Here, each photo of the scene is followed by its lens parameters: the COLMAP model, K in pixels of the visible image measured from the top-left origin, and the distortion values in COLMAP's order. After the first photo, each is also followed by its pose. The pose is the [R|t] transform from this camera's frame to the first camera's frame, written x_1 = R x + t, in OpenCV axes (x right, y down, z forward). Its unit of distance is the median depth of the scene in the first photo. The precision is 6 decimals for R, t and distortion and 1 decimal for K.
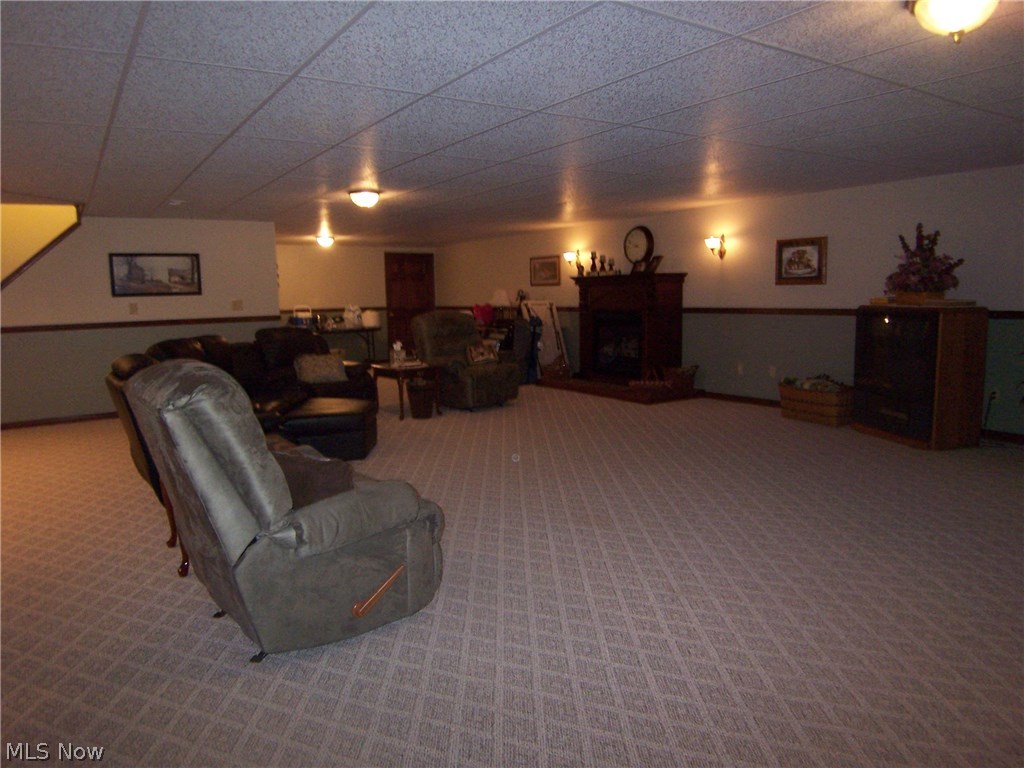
lens RADIAL K [[691.8, 0, 502.5], [0, 691.8, 382.1], [0, 0, 1]] dist [-0.001710, -0.043871]
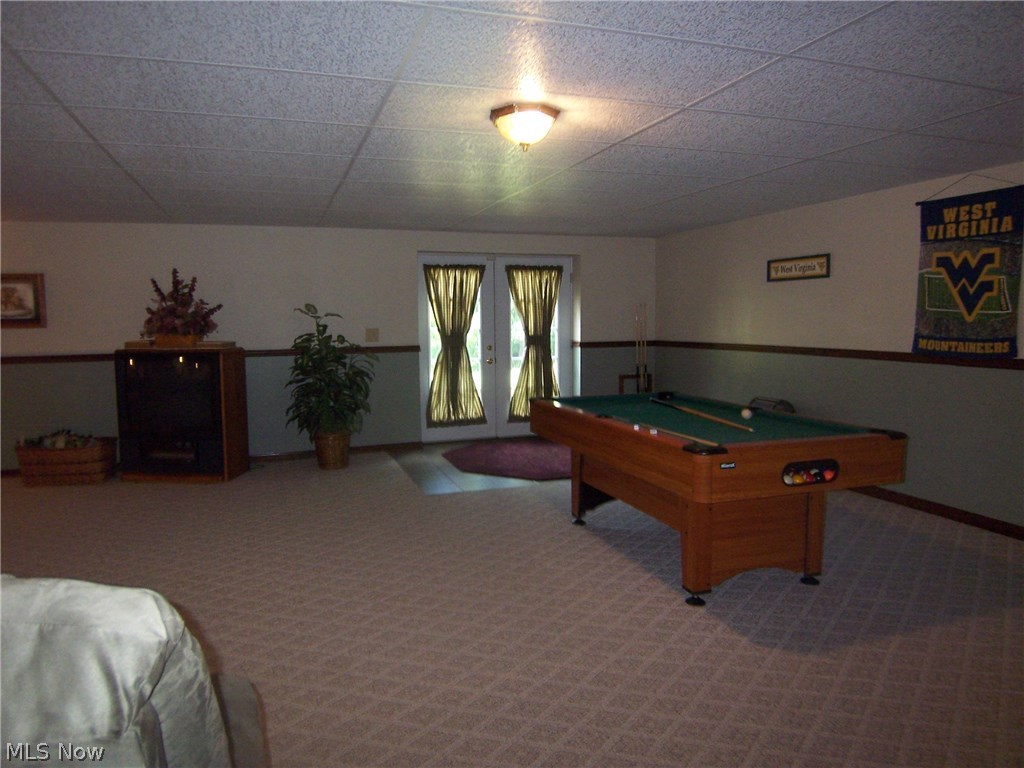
lens RADIAL K [[691.8, 0, 502.5], [0, 691.8, 382.1], [0, 0, 1]] dist [-0.001710, -0.043871]
pose [[0.259335, -0.066979, 0.963462, -0.227672], [0.131622, 0.990736, 0.033447, -0.026339], [-0.956776, 0.118139, 0.265748, 0.223993]]
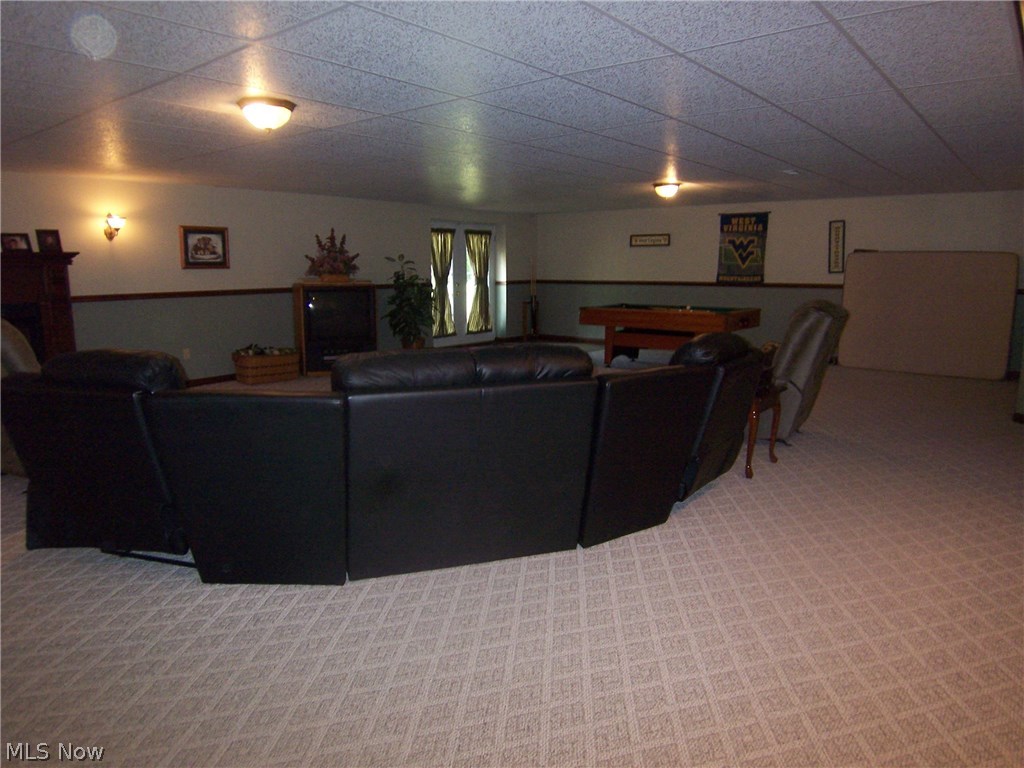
lens RADIAL K [[691.8, 0, 502.5], [0, 691.8, 382.1], [0, 0, 1]] dist [-0.001710, -0.043871]
pose [[-0.299975, -0.134555, 0.944410, -0.801594], [0.135231, 0.974006, 0.181726, -0.106306], [-0.944313, 0.182227, -0.273982, 0.927202]]
